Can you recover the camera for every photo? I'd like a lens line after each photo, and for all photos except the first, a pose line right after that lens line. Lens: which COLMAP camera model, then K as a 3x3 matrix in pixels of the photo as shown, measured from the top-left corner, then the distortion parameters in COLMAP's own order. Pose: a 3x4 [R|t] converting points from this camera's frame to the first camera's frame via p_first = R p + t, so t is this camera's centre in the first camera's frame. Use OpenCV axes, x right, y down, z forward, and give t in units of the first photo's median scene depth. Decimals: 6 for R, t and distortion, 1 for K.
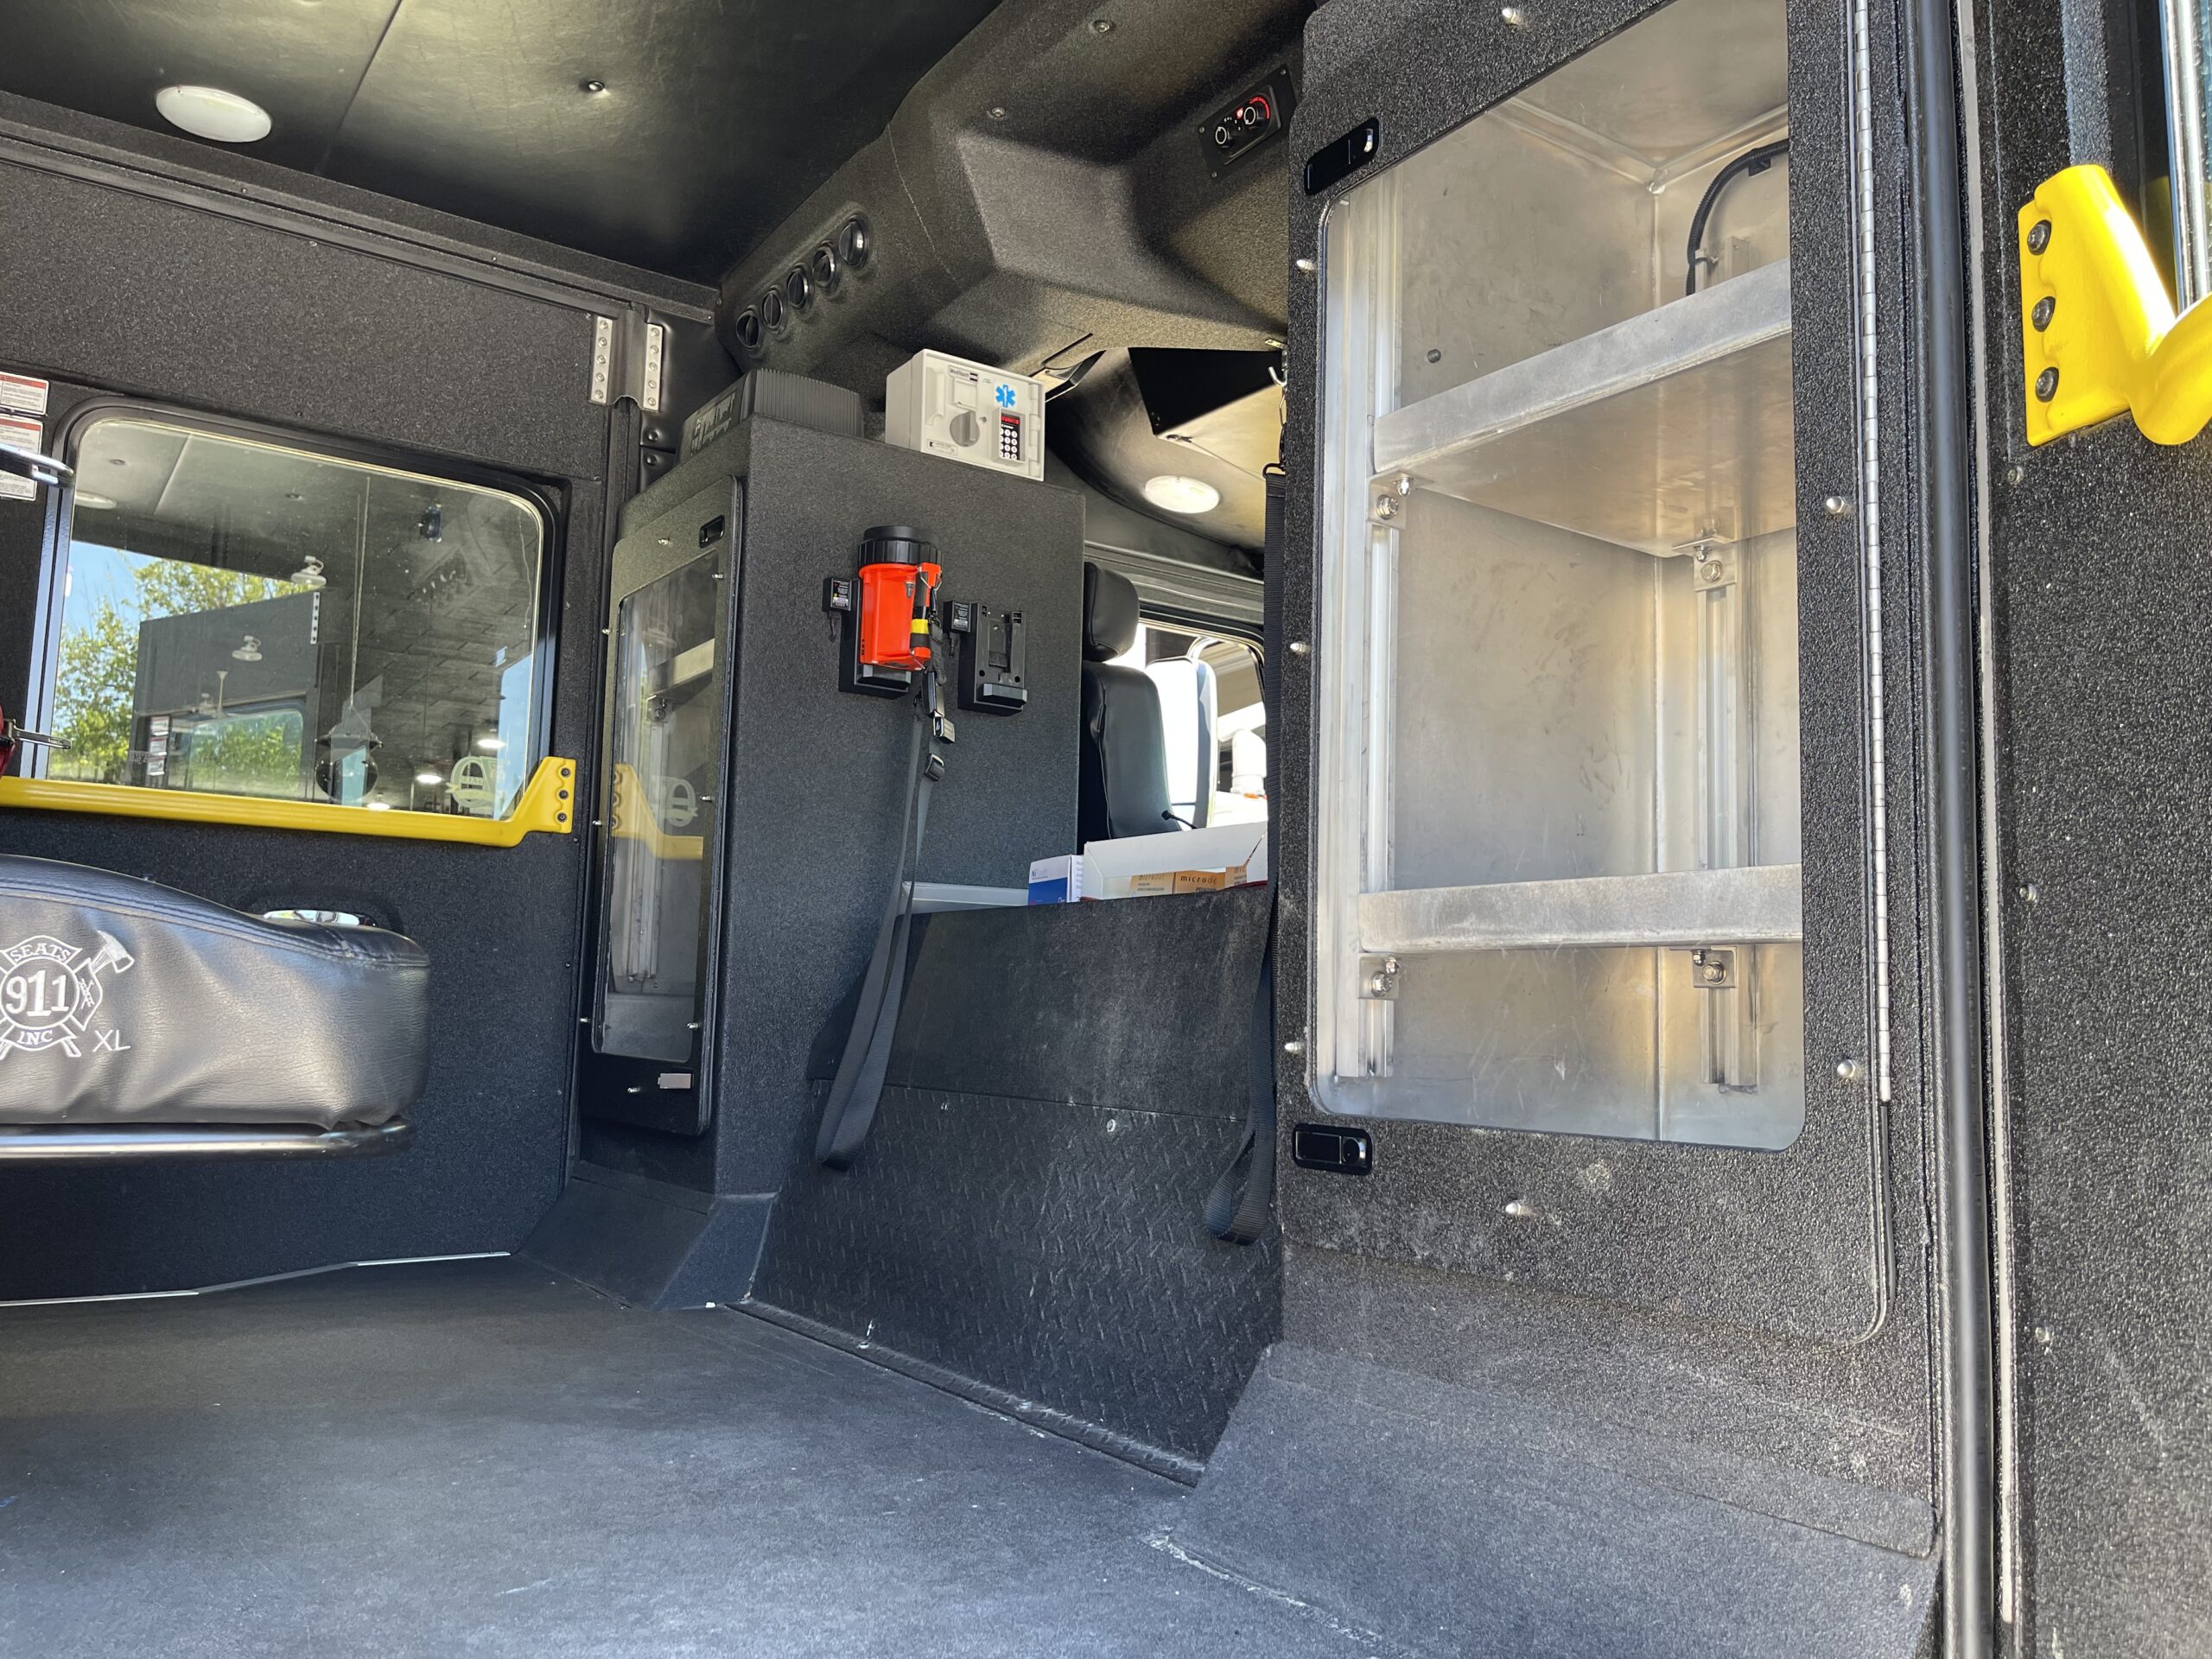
lens RADIAL K [[1711.3, 0, 1105.5], [0, 1711.3, 834.0], [0, 0, 1]] dist [0.060874, -0.101242]
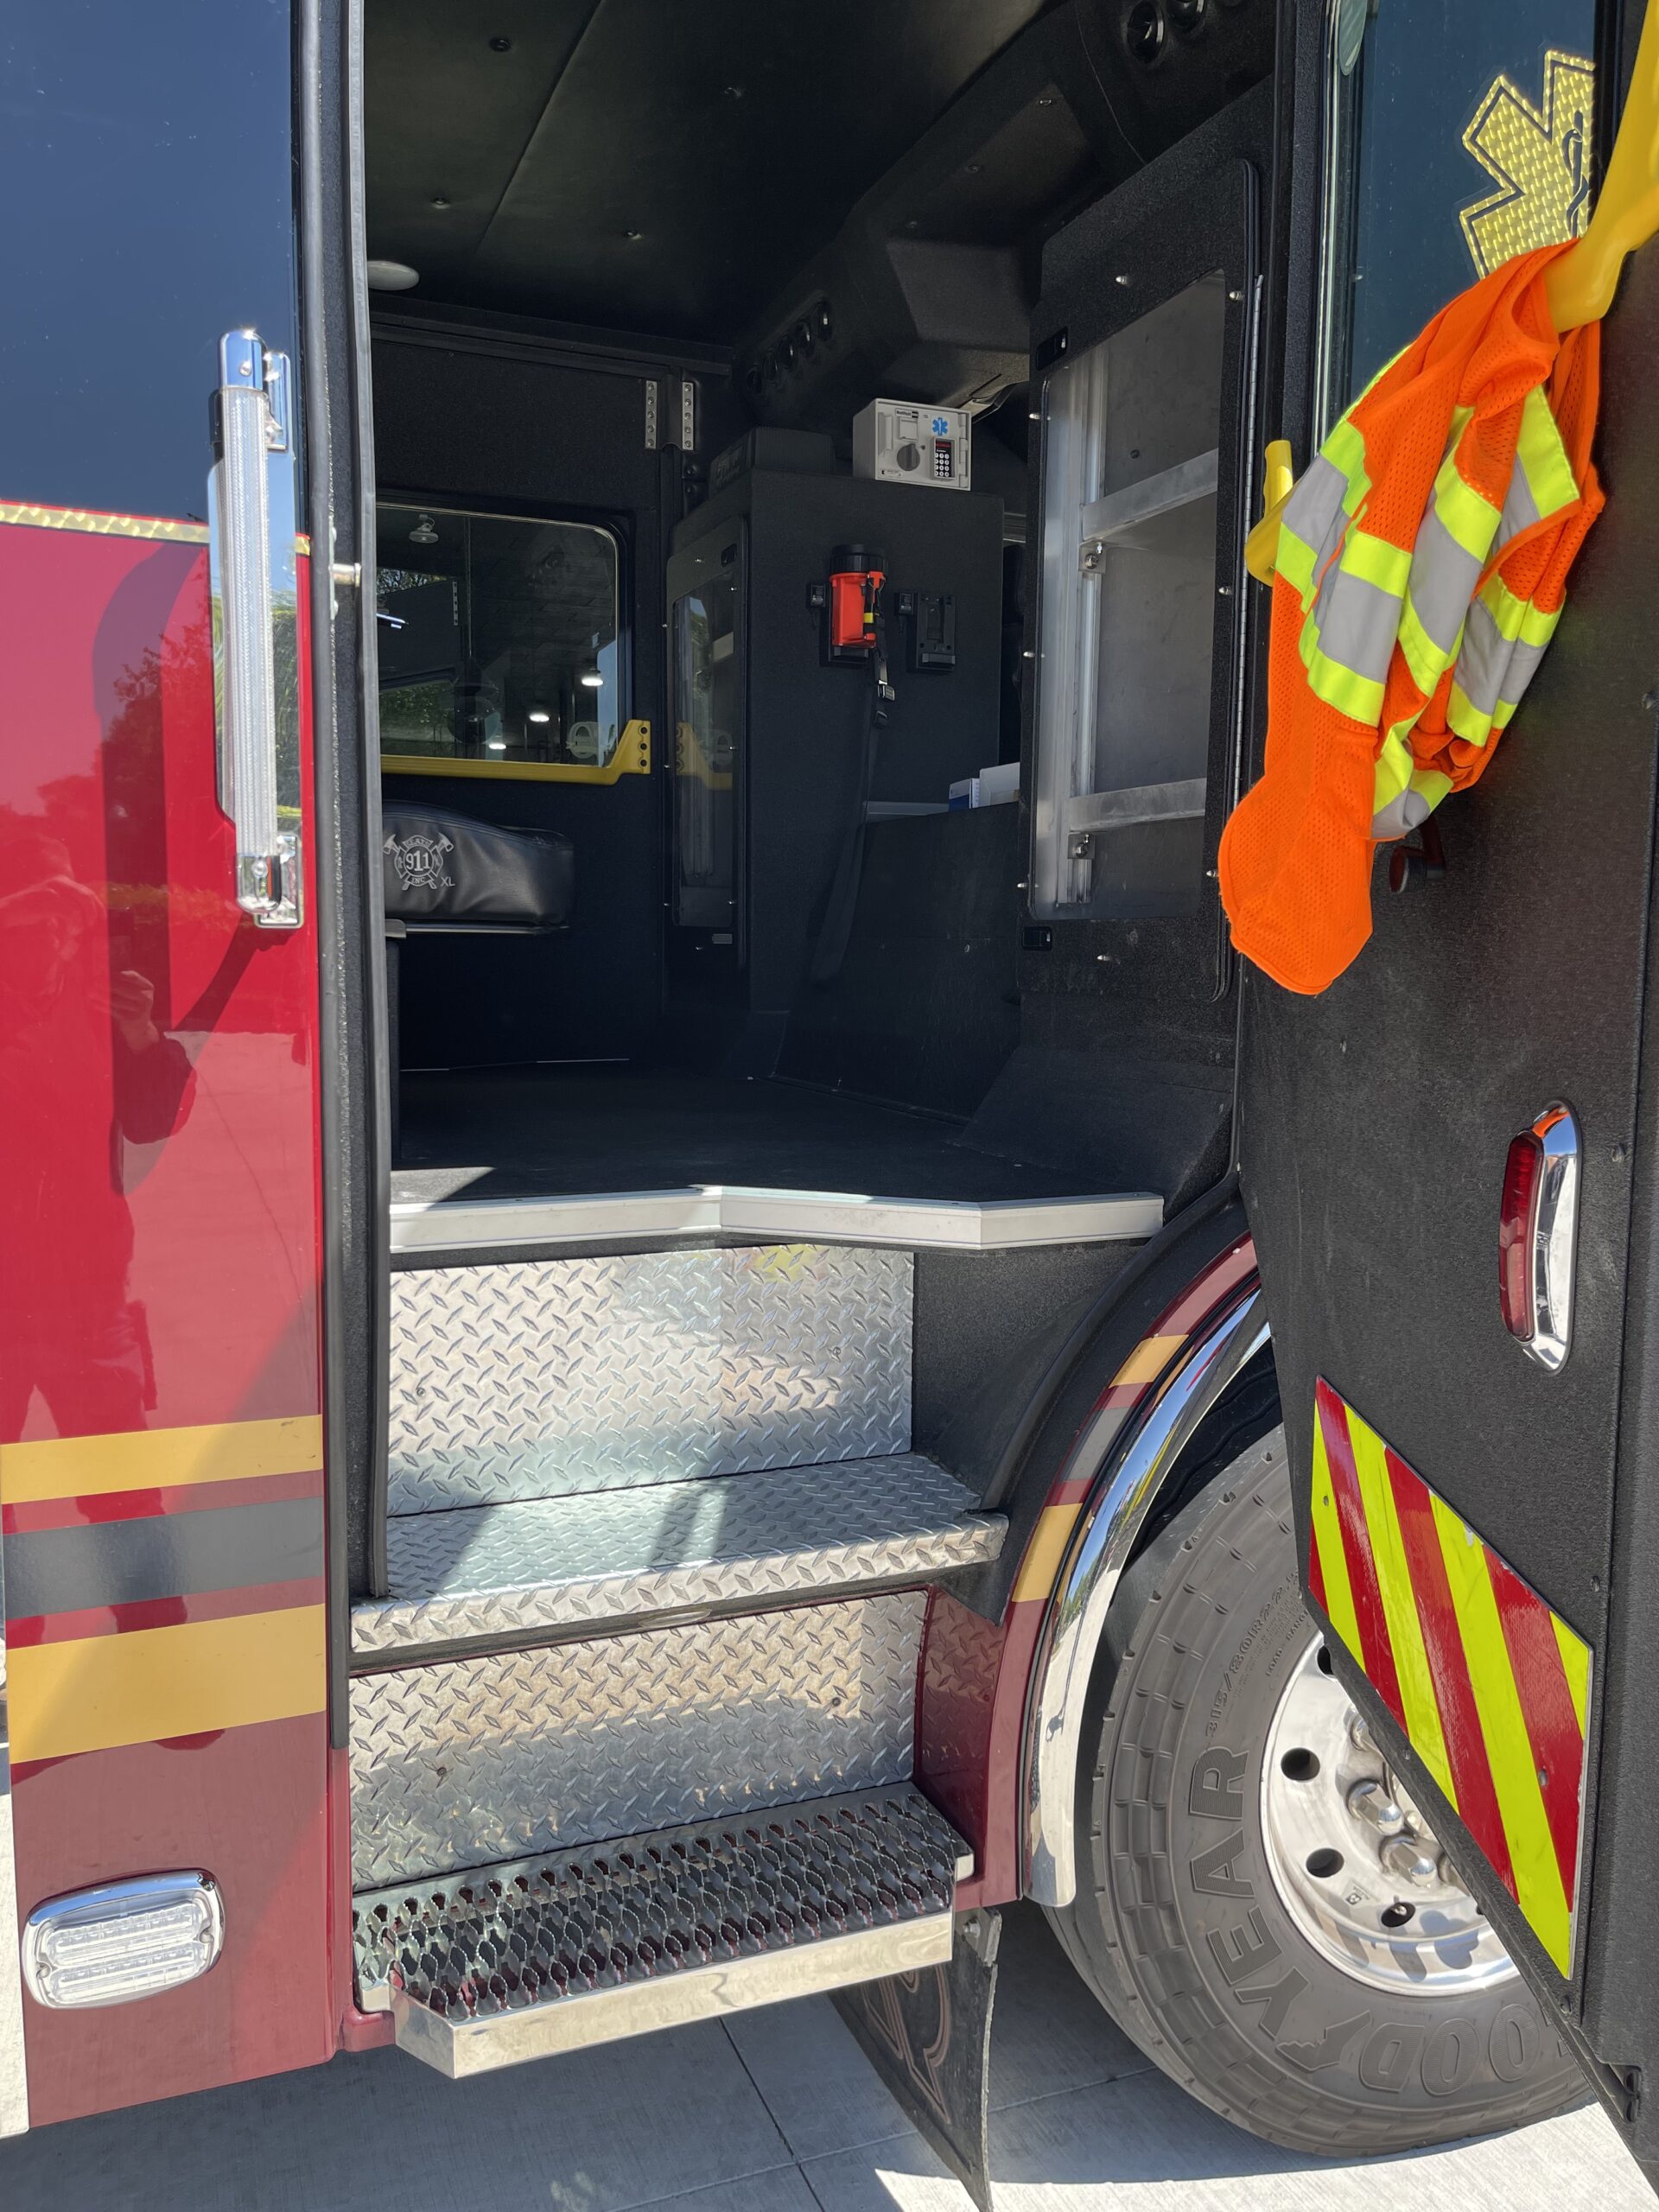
lens RADIAL K [[1711.3, 0, 821.2], [0, 1711.3, 1108.2], [0, 0, 1]] dist [0.060874, -0.101242]
pose [[0.976029, 0.004432, -0.217595, 0.153363], [0.040039, 0.979071, 0.199541, -0.007968], [0.213926, -0.203470, 0.955424, -0.427148]]
